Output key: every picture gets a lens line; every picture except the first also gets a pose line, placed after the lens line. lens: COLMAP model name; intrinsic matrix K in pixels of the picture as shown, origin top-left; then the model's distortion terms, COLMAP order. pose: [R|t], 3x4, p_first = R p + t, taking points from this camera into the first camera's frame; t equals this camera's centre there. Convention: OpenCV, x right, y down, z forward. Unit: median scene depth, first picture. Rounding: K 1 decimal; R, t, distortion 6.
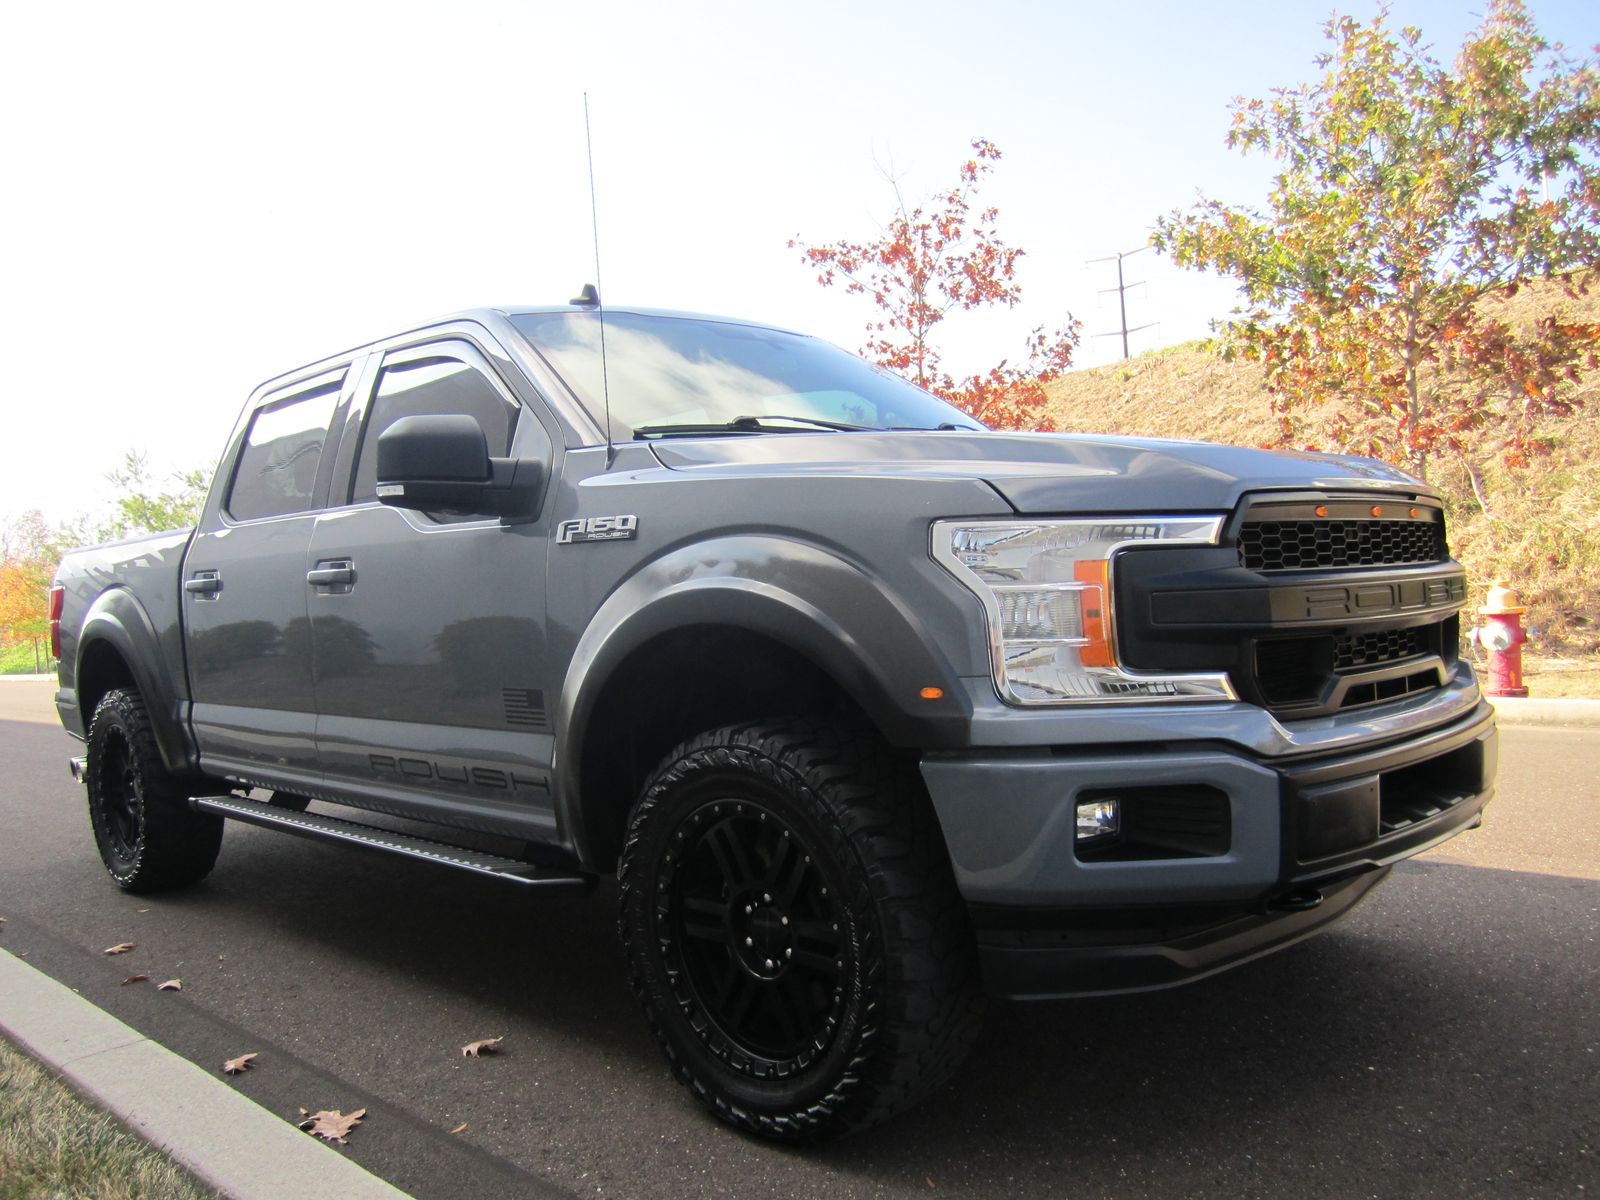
lens RADIAL K [[1404.1, 0, 800.9], [0, 1404.1, 700.0], [0, 0, 1]] dist [-0.104936, 0.056474]
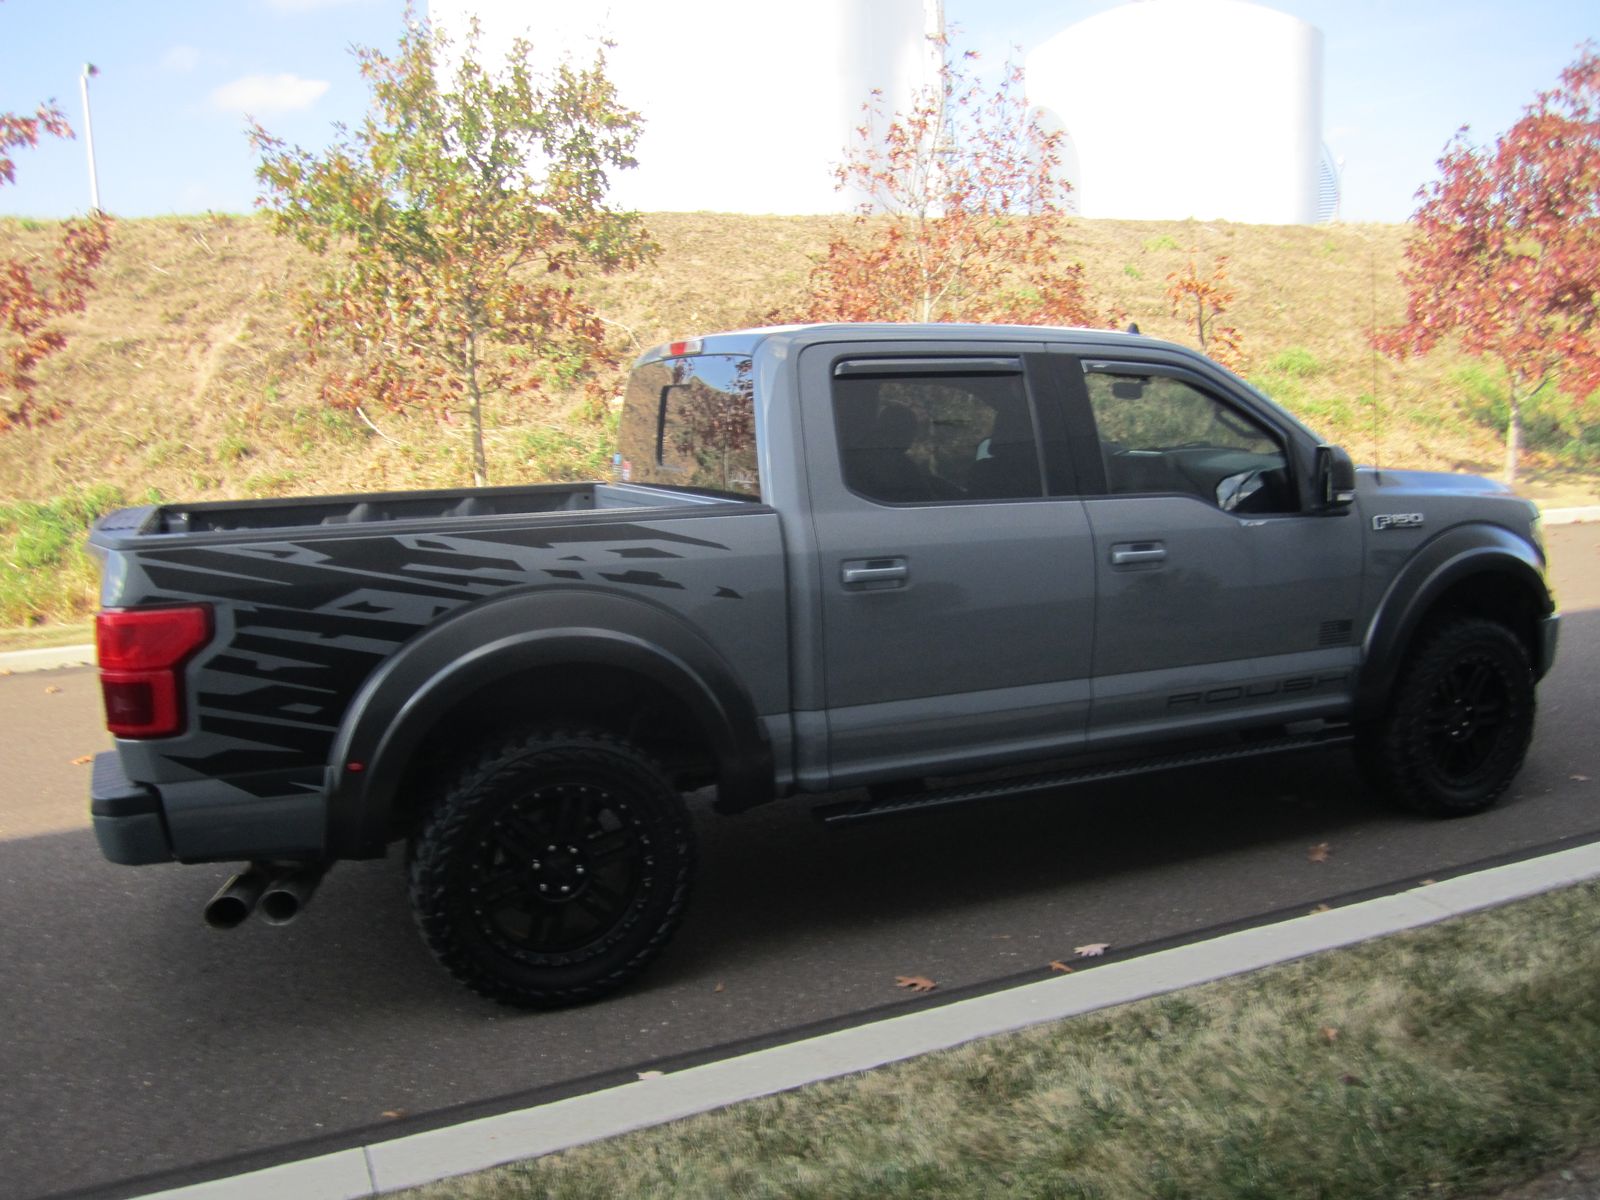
lens RADIAL K [[1404.1, 0, 800.9], [0, 1404.1, 700.0], [0, 0, 1]] dist [-0.104936, 0.056474]
pose [[0.302739, -0.160241, 0.939506, -1.594408], [0.083827, 0.986421, 0.141231, -0.163157], [-0.949380, 0.035999, 0.312061, 0.929342]]
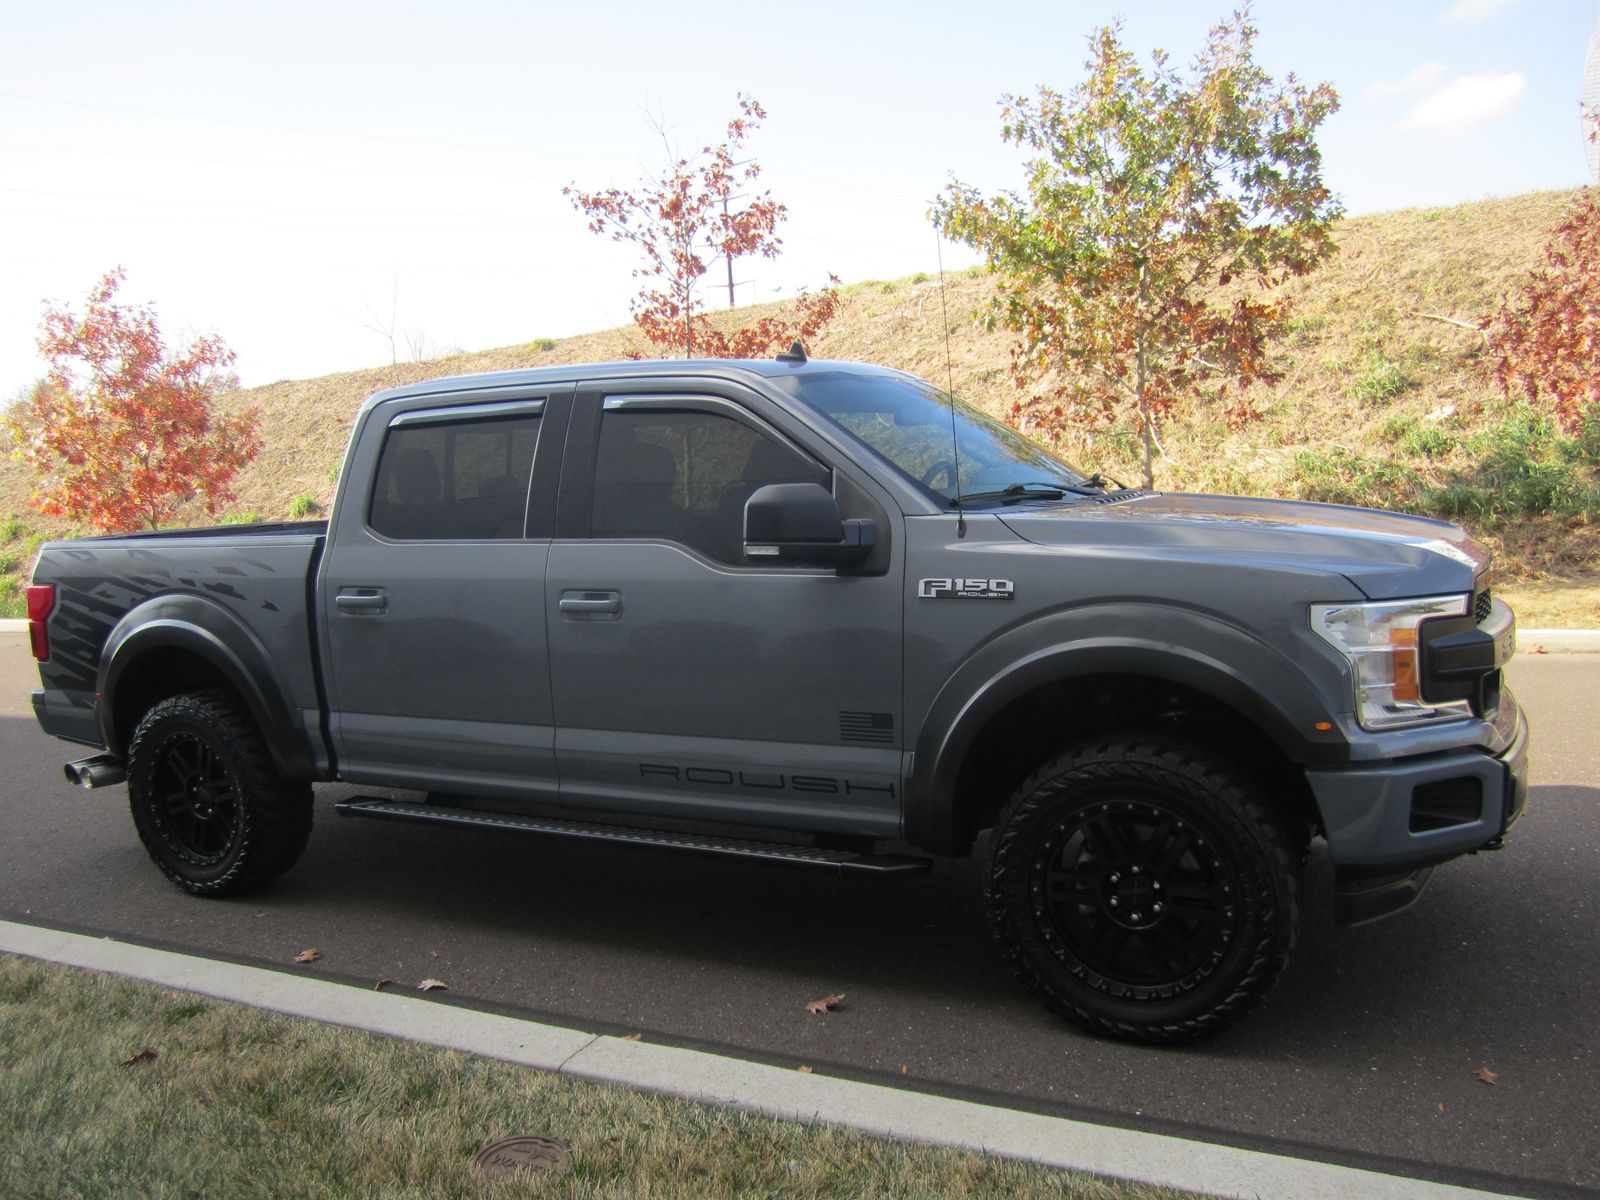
lens RADIAL K [[1378.9, 0, 821.2], [0, 1378.9, 719.8], [0, 0, 1]] dist [-0.073177, -0.003016]
pose [[0.944647, -0.057736, 0.322970, -0.529934], [0.027713, 0.994918, 0.096799, -0.100859], [-0.326917, -0.082490, 0.941446, -0.099350]]
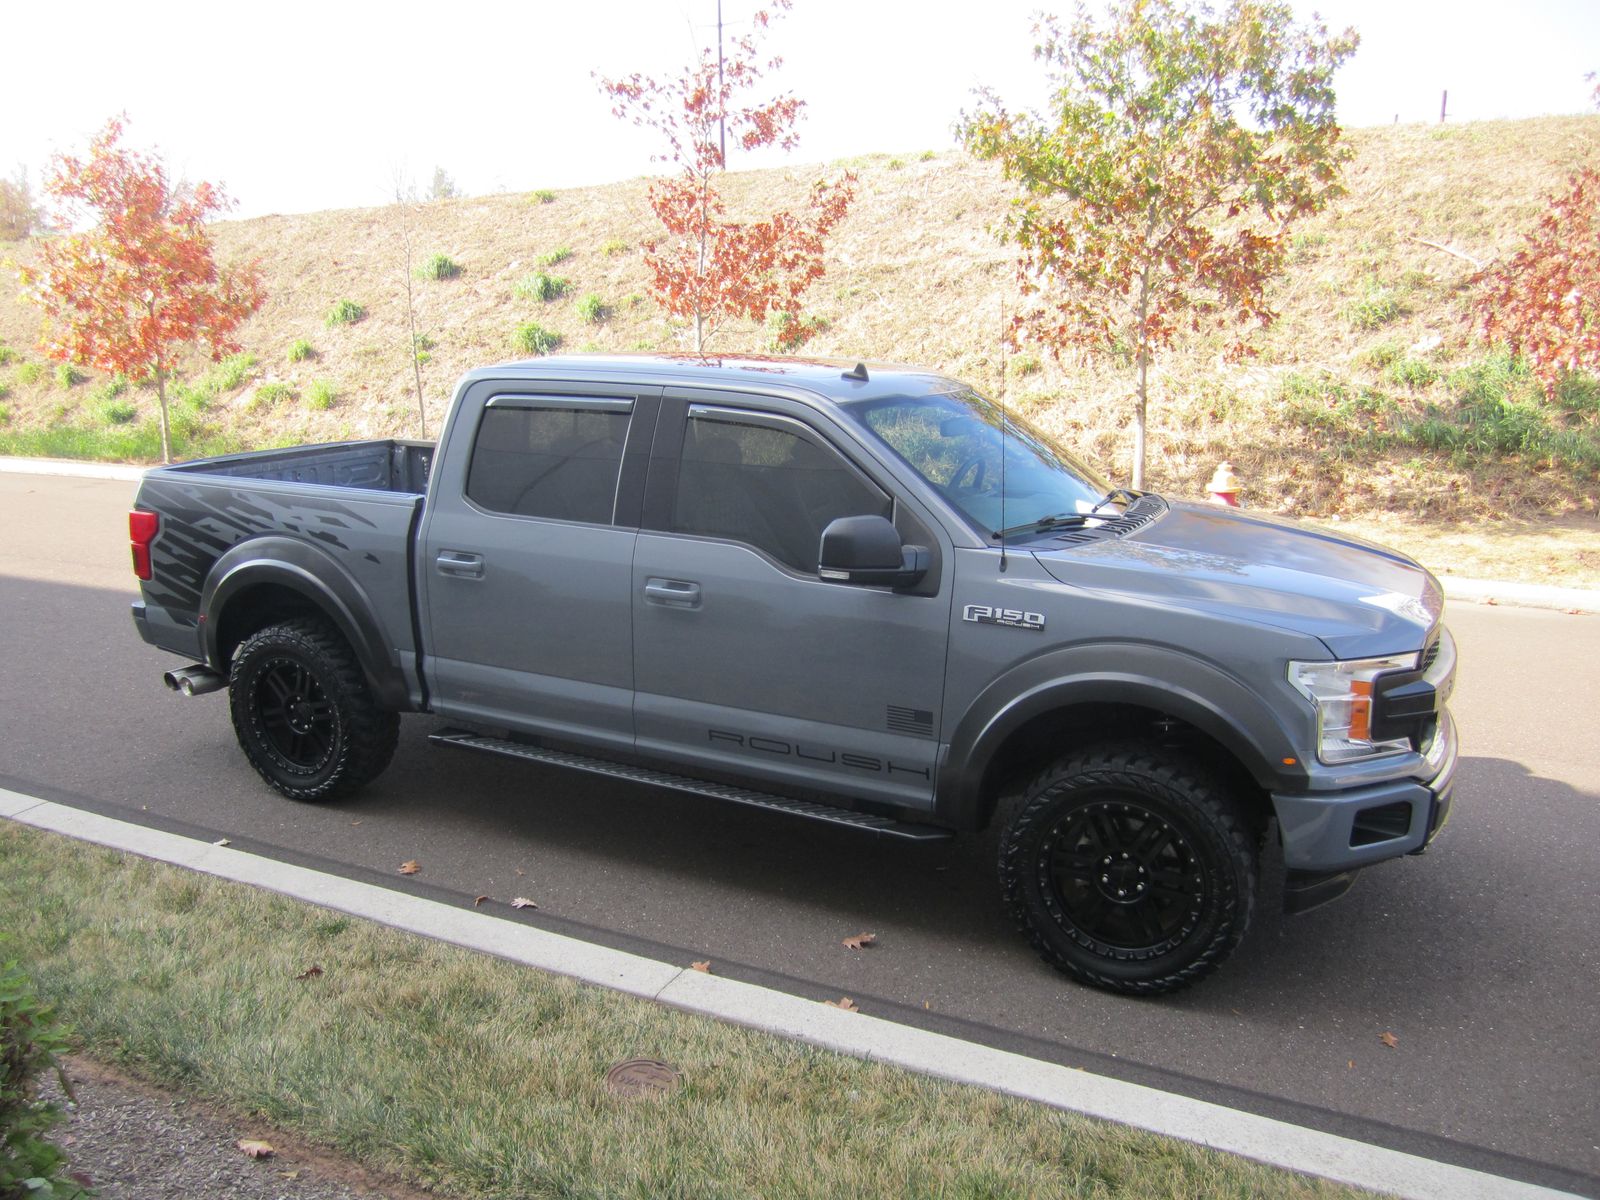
lens RADIAL K [[1372.4, 0, 795.5], [0, 1372.4, 764.9], [0, 0, 1]] dist [-0.084222, 0.008800]
pose [[0.943196, -0.059901, 0.326792, -0.662426], [-0.024647, 0.968287, 0.248623, -0.257014], [-0.331321, -0.242555, 0.911808, -0.230272]]
